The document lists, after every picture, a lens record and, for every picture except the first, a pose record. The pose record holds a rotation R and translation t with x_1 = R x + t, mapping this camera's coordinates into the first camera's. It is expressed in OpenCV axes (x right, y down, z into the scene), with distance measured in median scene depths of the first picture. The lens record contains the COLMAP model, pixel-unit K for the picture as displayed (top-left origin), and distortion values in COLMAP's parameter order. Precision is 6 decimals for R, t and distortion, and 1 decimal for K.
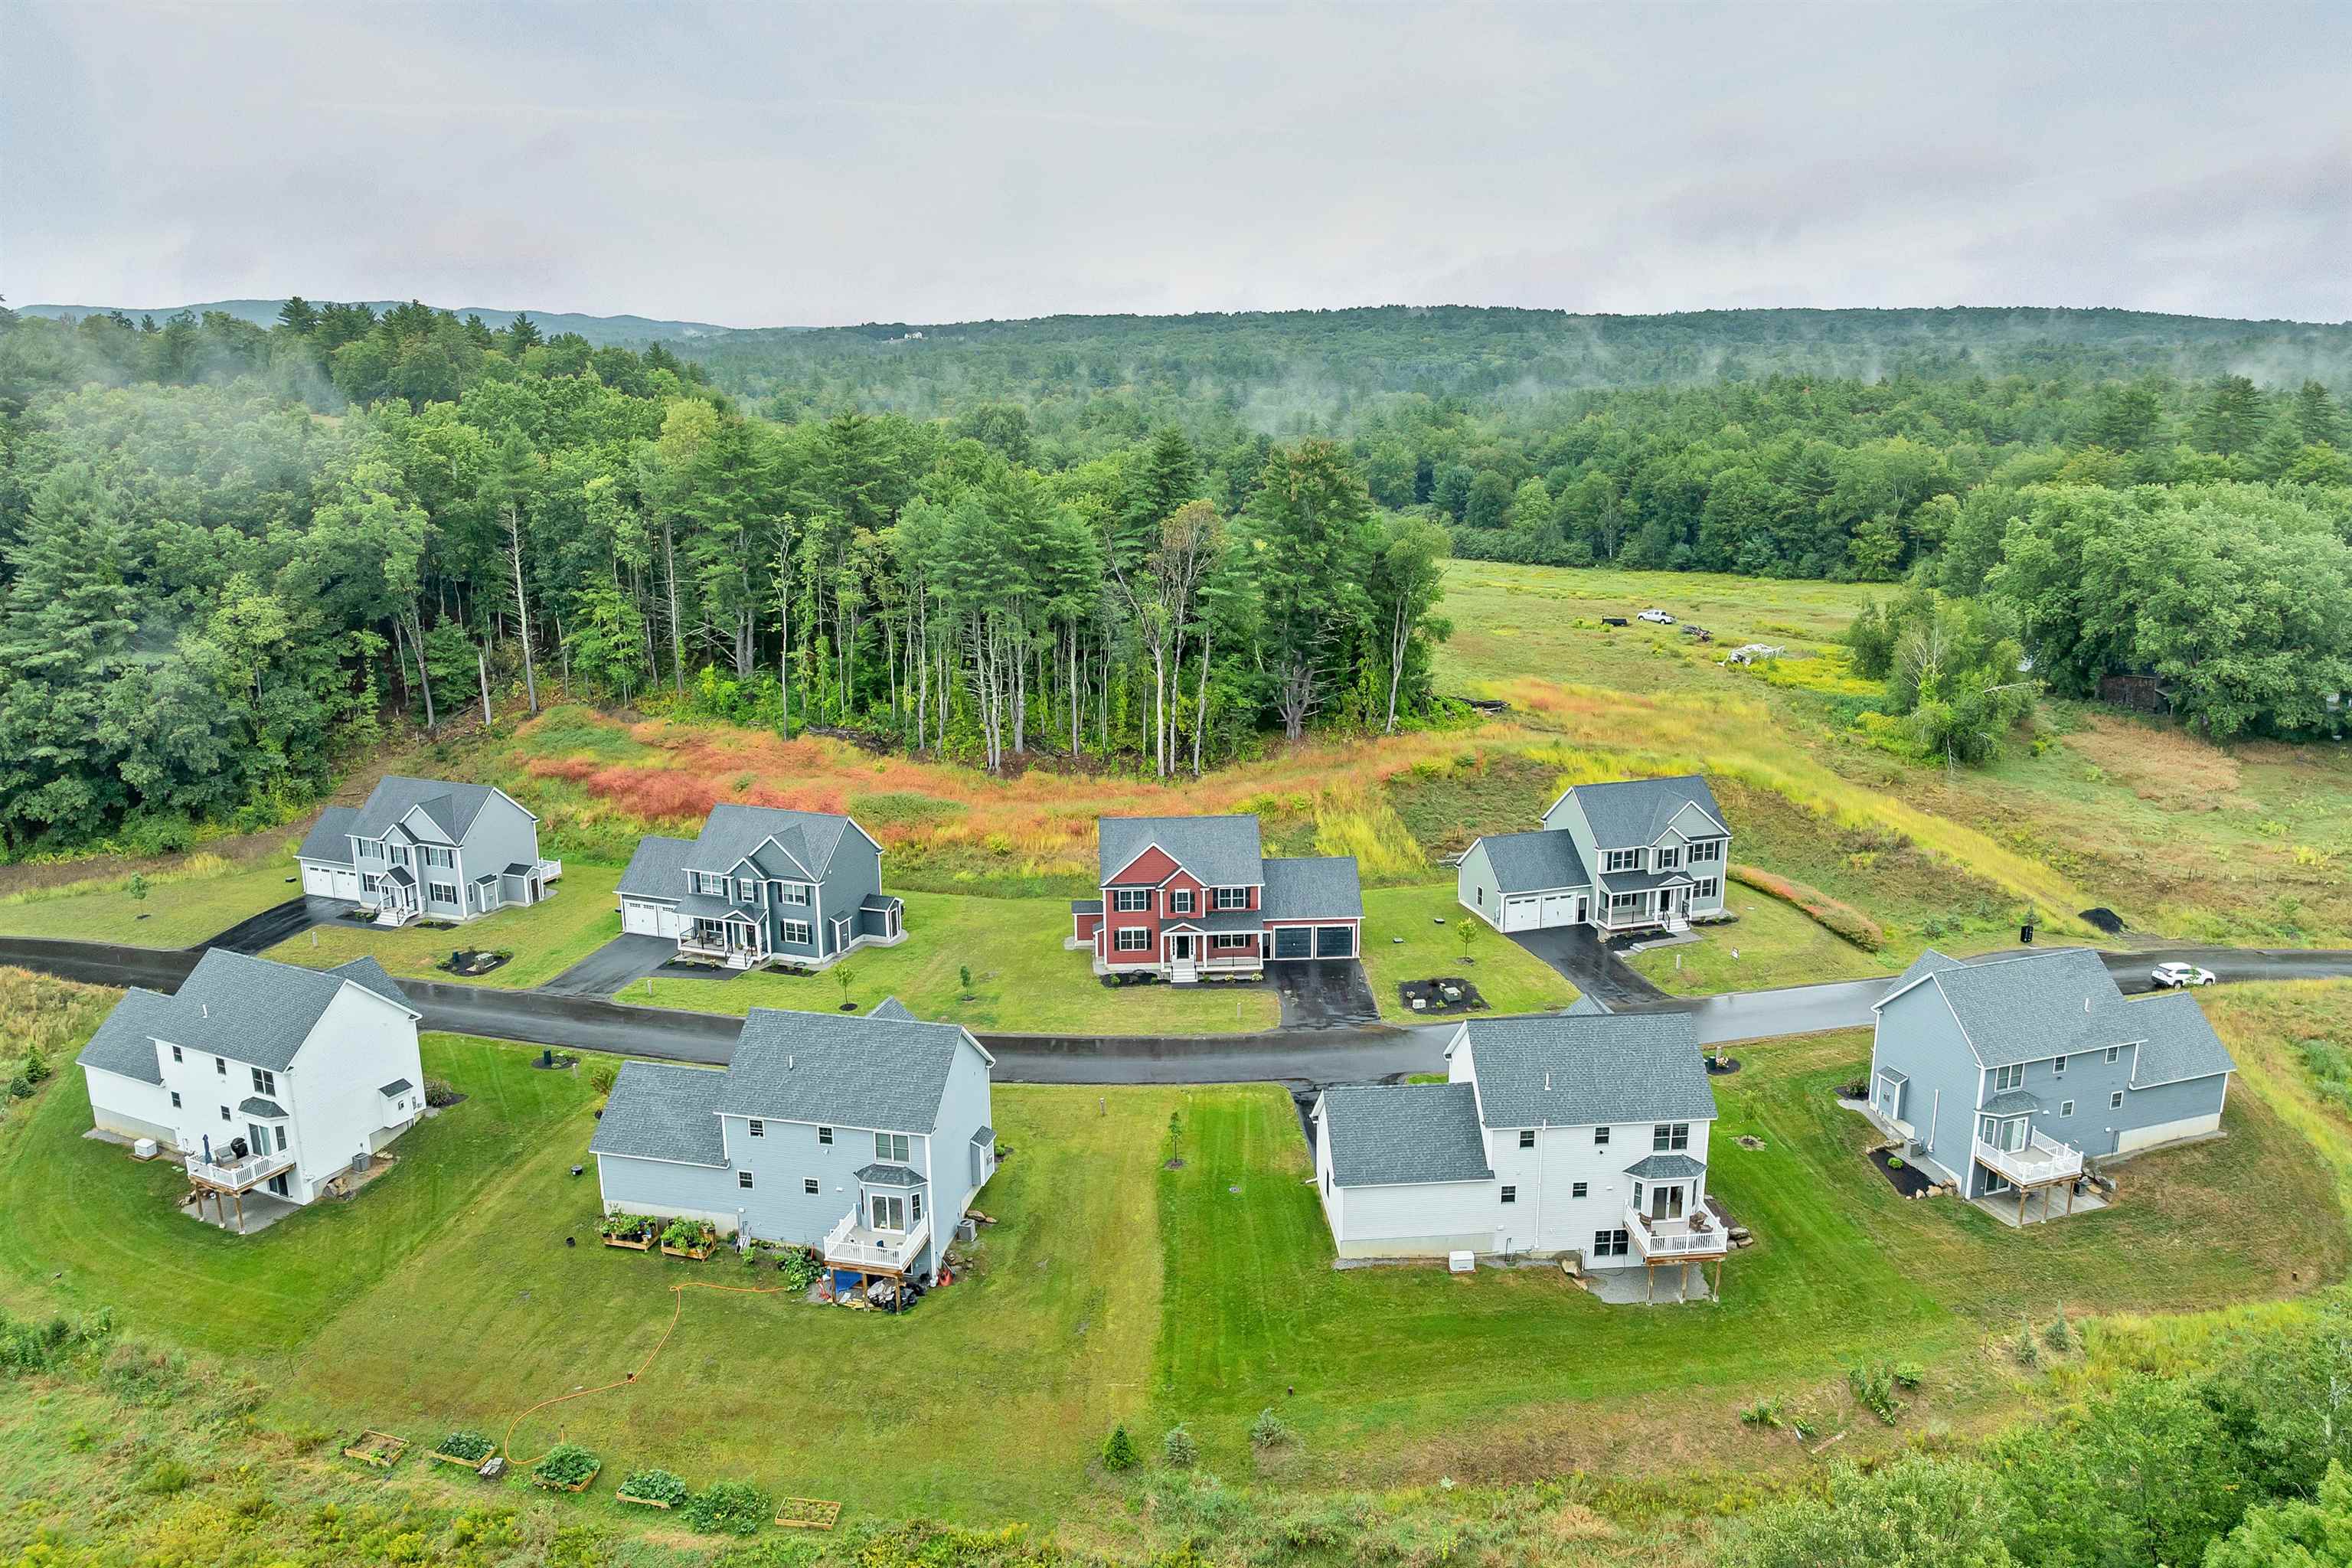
lens RADIAL K [[1730.0, 0, 1196.8], [0, 1730.0, 777.9], [0, 0, 1]] dist [-0.035810, 0.000435]
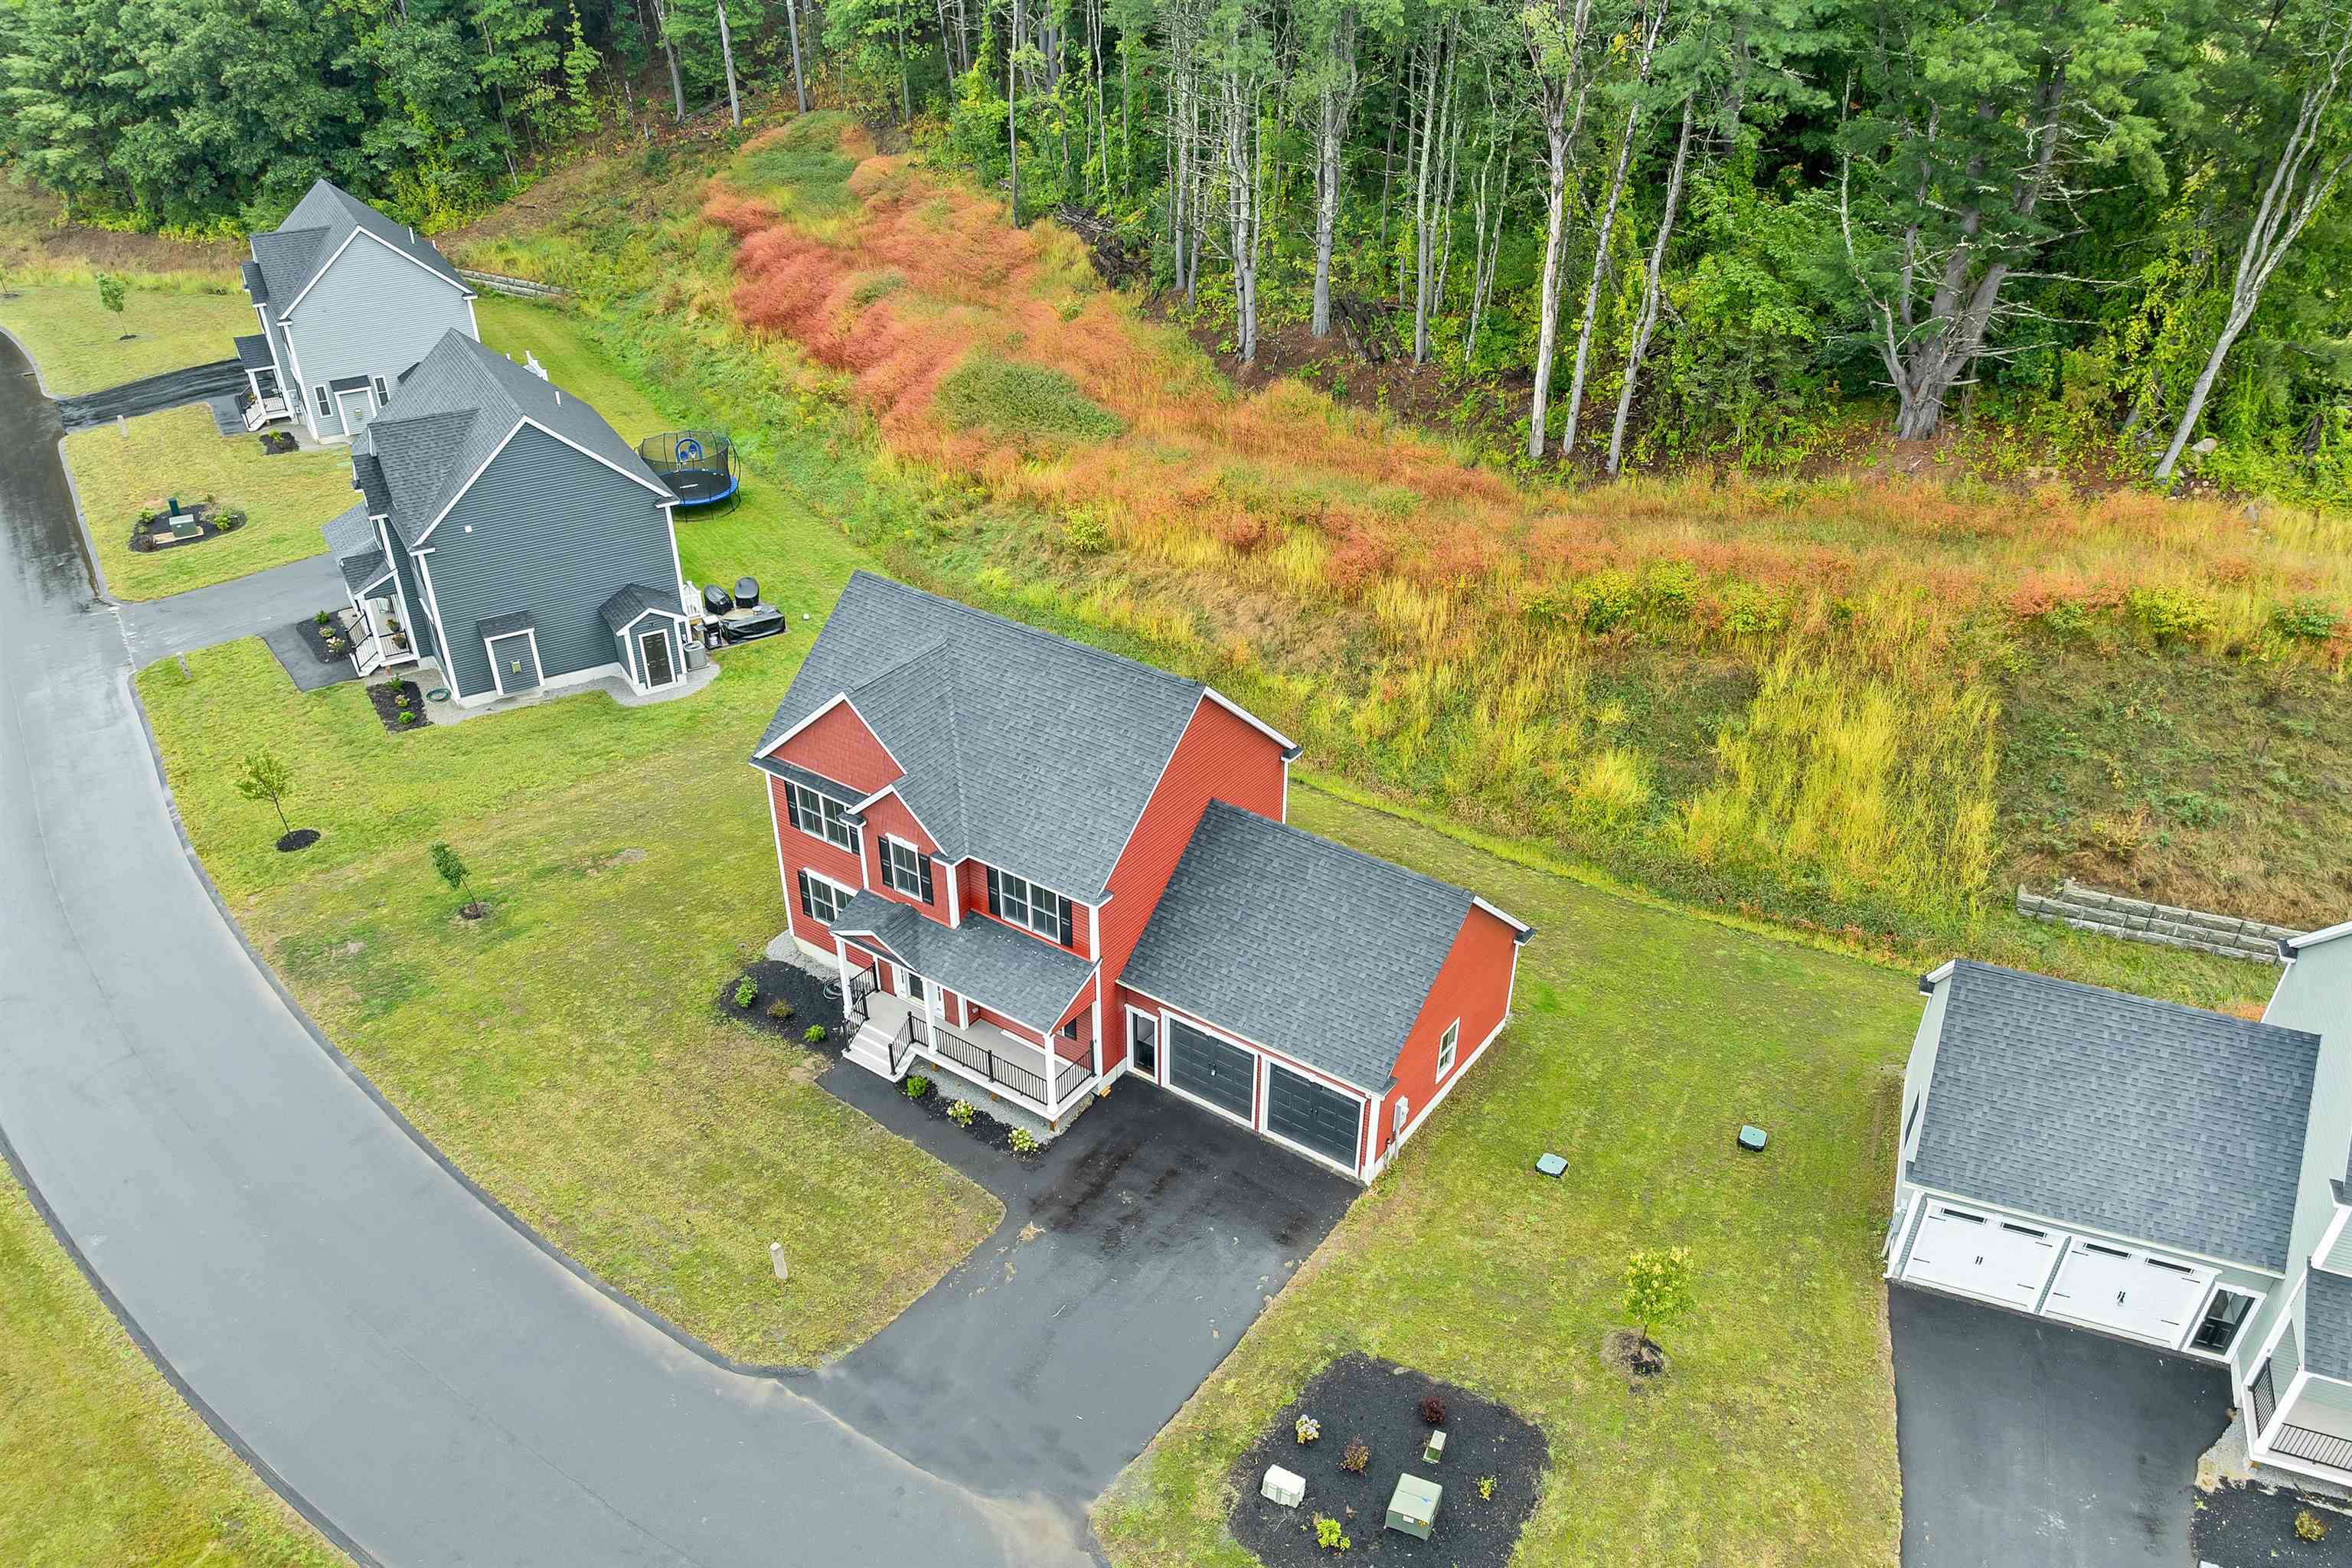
lens RADIAL K [[1730.0, 0, 1205.7], [0, 1730.0, 935.0], [0, 0, 1]] dist [-0.035810, 0.000435]
pose [[0.788345, 0.371695, -0.490260, 0.173072], [-0.166842, 0.896168, 0.411154, -0.057806], [0.592179, -0.242335, 0.768503, 0.590635]]
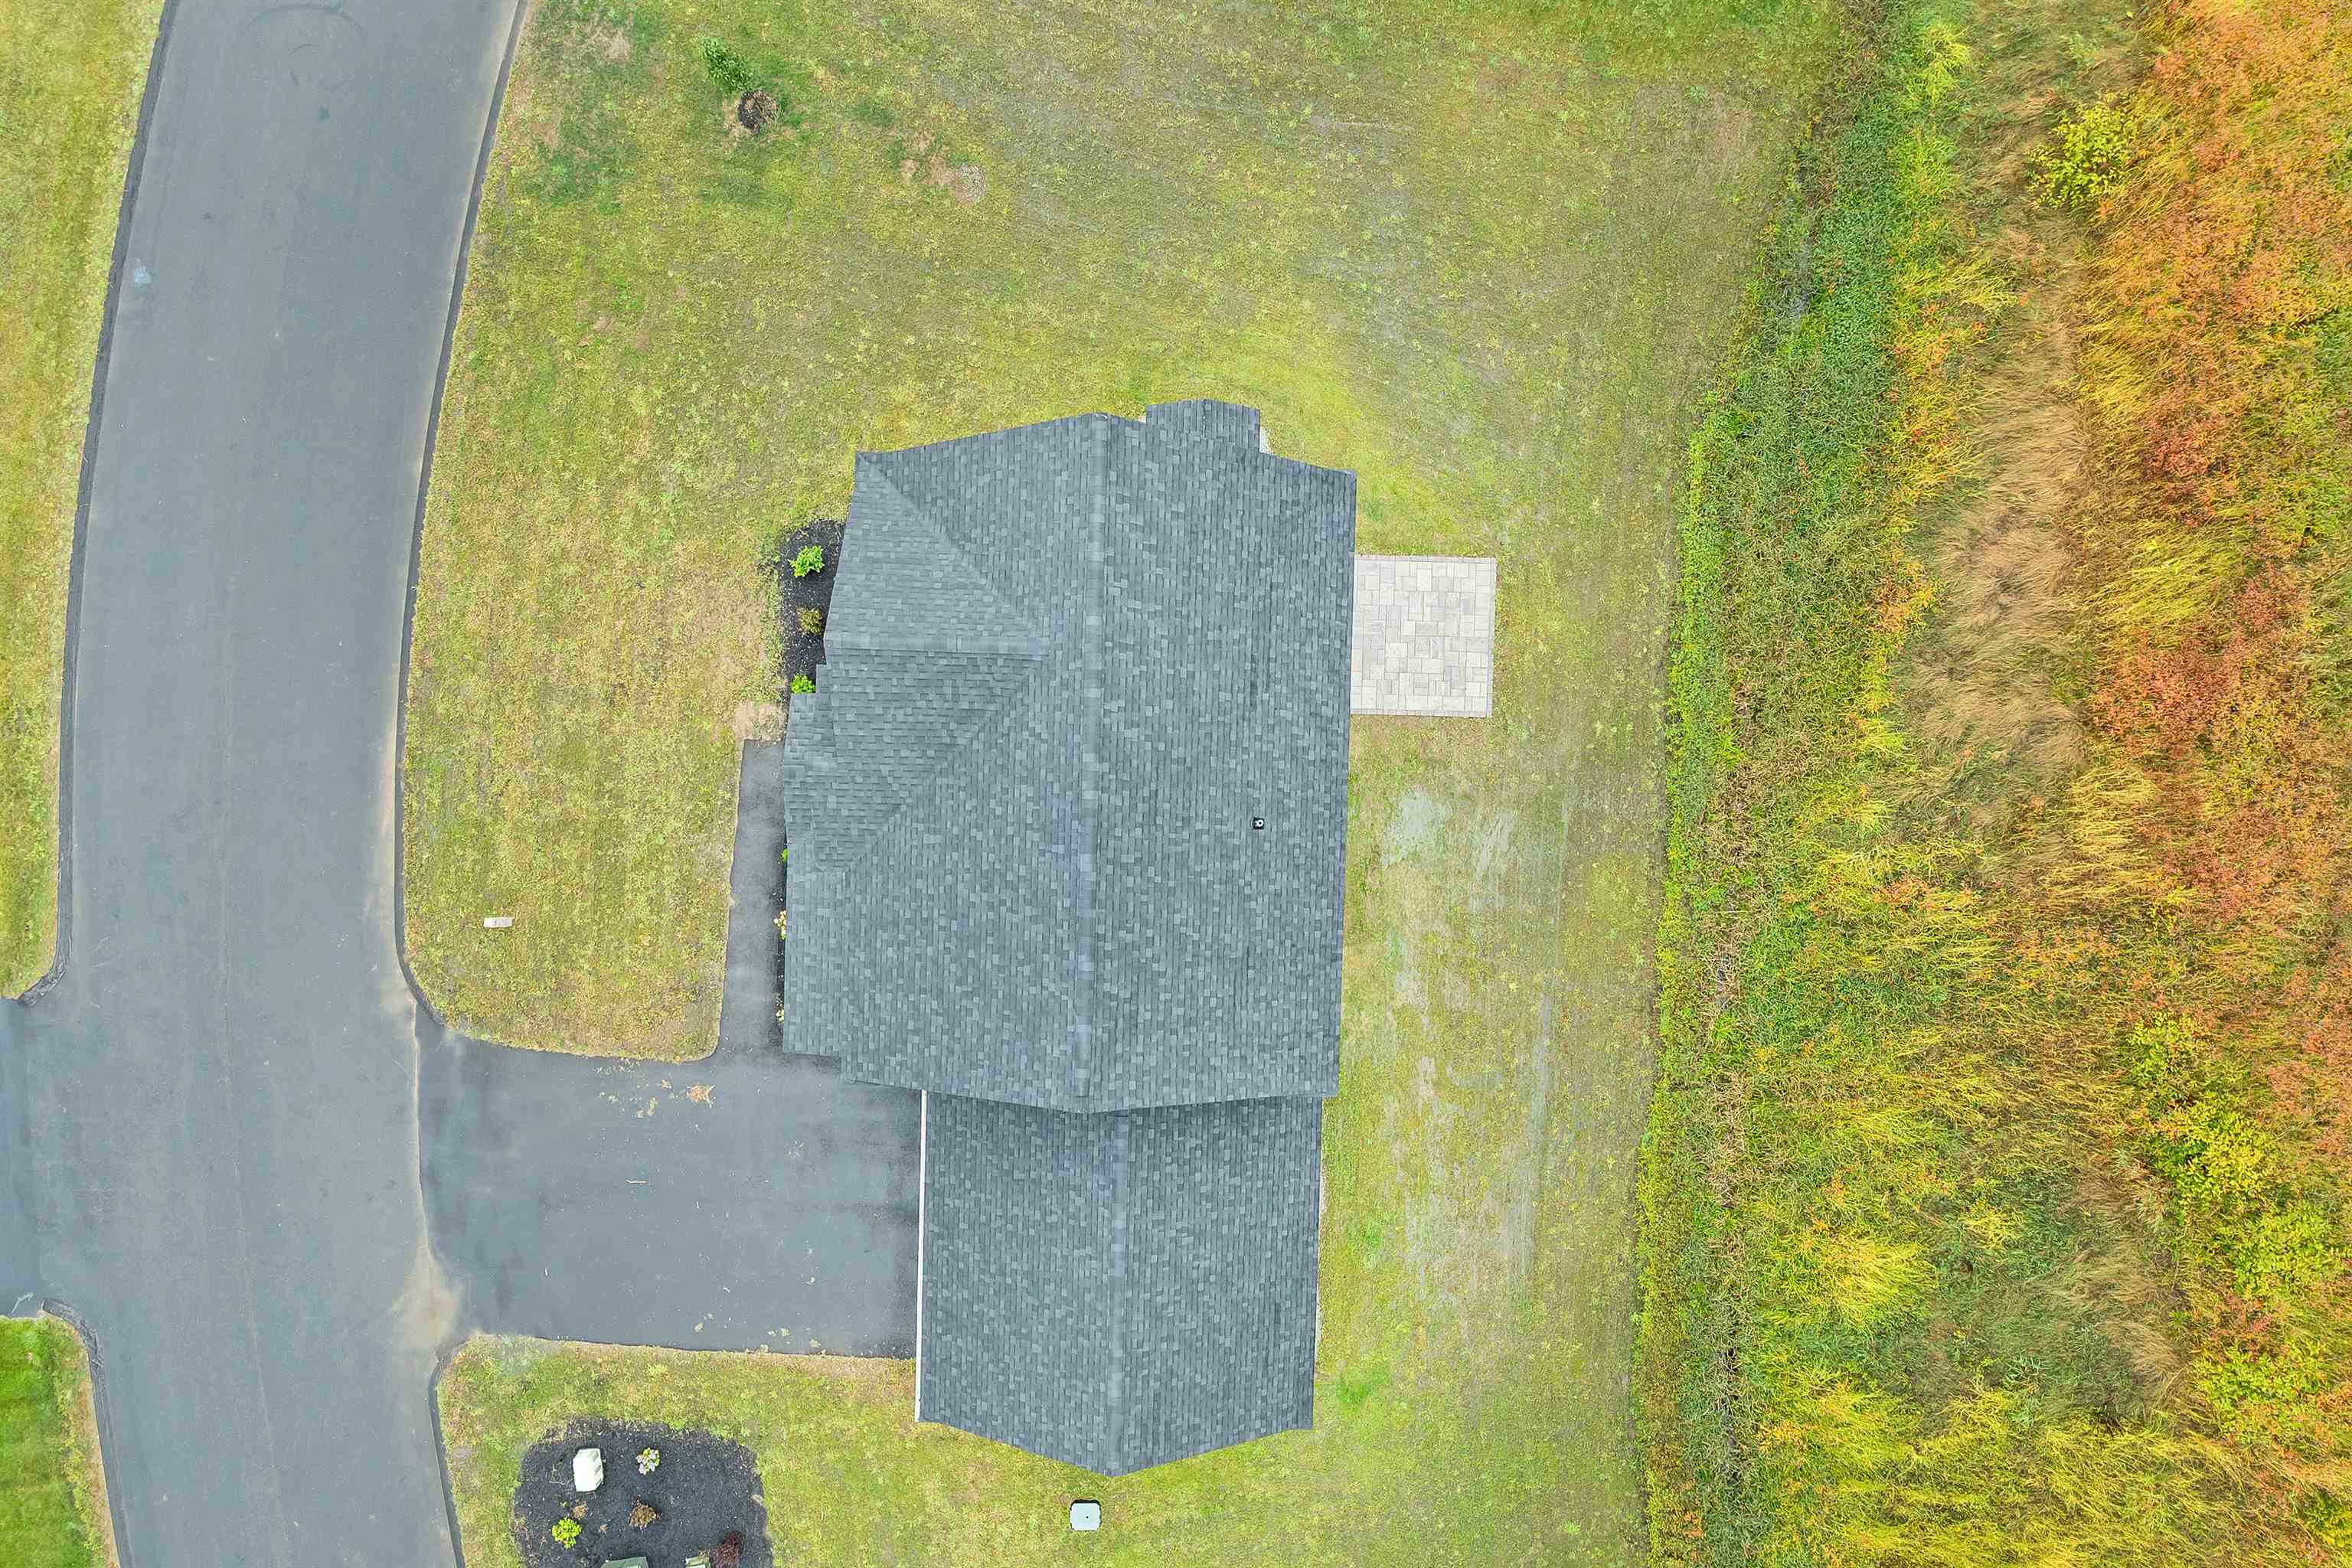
lens RADIAL K [[1730.0, 0, 1259.8], [0, 1730.0, 902.7], [0, 0, 1]] dist [-0.035810, 0.000435]
pose [[-0.089353, 0.995446, 0.033208, -0.002592], [-0.270831, -0.056369, 0.960975, -0.163675], [0.958471, 0.076872, 0.274634, 0.772340]]
